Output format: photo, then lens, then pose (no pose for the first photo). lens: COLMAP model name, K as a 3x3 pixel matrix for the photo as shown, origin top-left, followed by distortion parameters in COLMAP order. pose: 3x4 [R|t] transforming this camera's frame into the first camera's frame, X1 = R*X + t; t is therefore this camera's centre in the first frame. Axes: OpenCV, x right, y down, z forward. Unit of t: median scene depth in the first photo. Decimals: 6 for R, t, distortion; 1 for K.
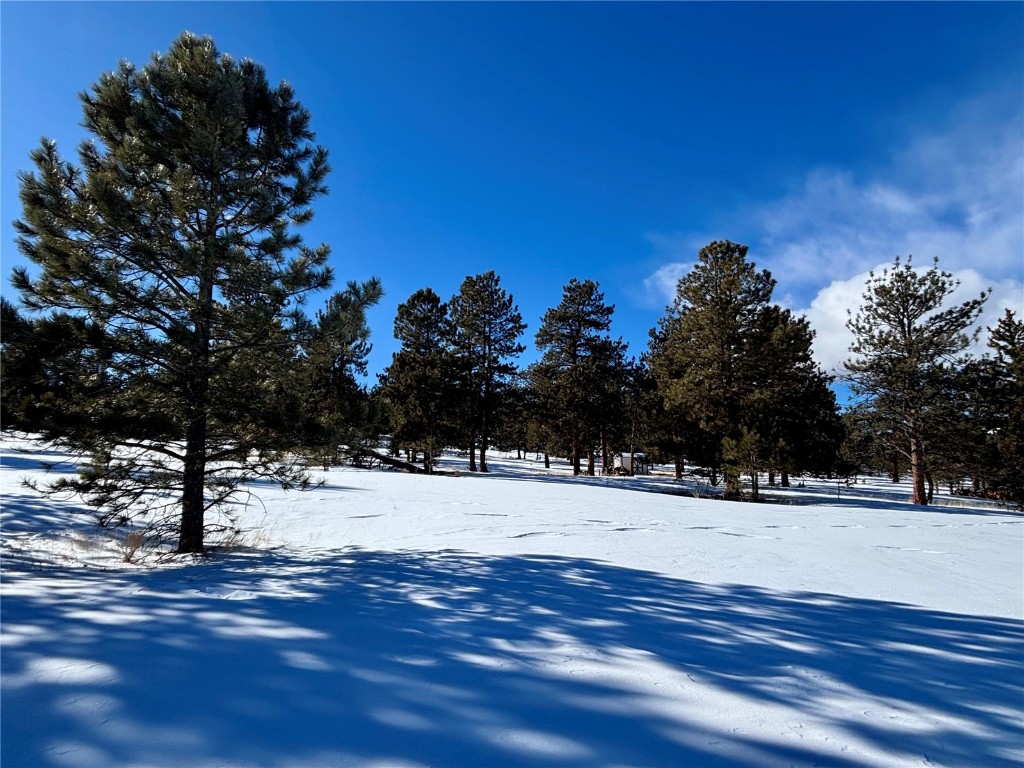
lens RADIAL K [[530.6, 0, 511.7], [0, 530.6, 380.1], [0, 0, 1]] dist [0.001527, 0.000044]
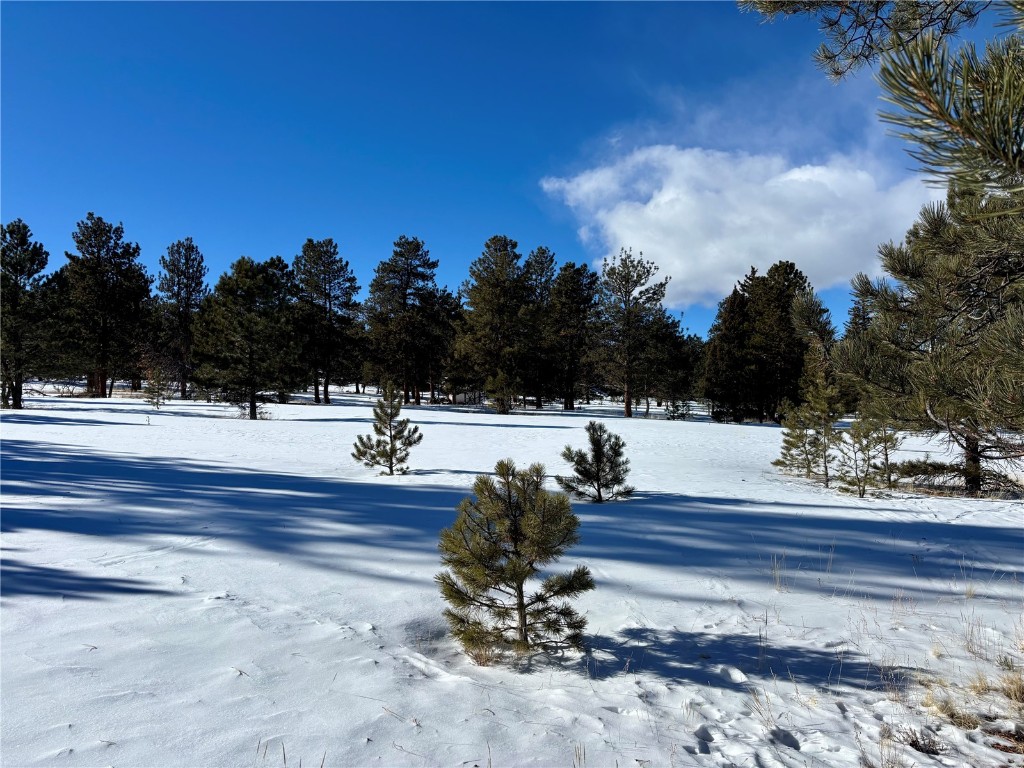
lens RADIAL K [[778.2, 0, 508.1], [0, 778.2, 388.9], [0, 0, 1]] dist [0.068867, -0.075748]
pose [[0.979394, -0.017426, 0.201203, -0.005269], [-0.011171, 0.990071, 0.140122, -0.113033], [-0.201647, -0.139483, 0.969476, -0.792622]]
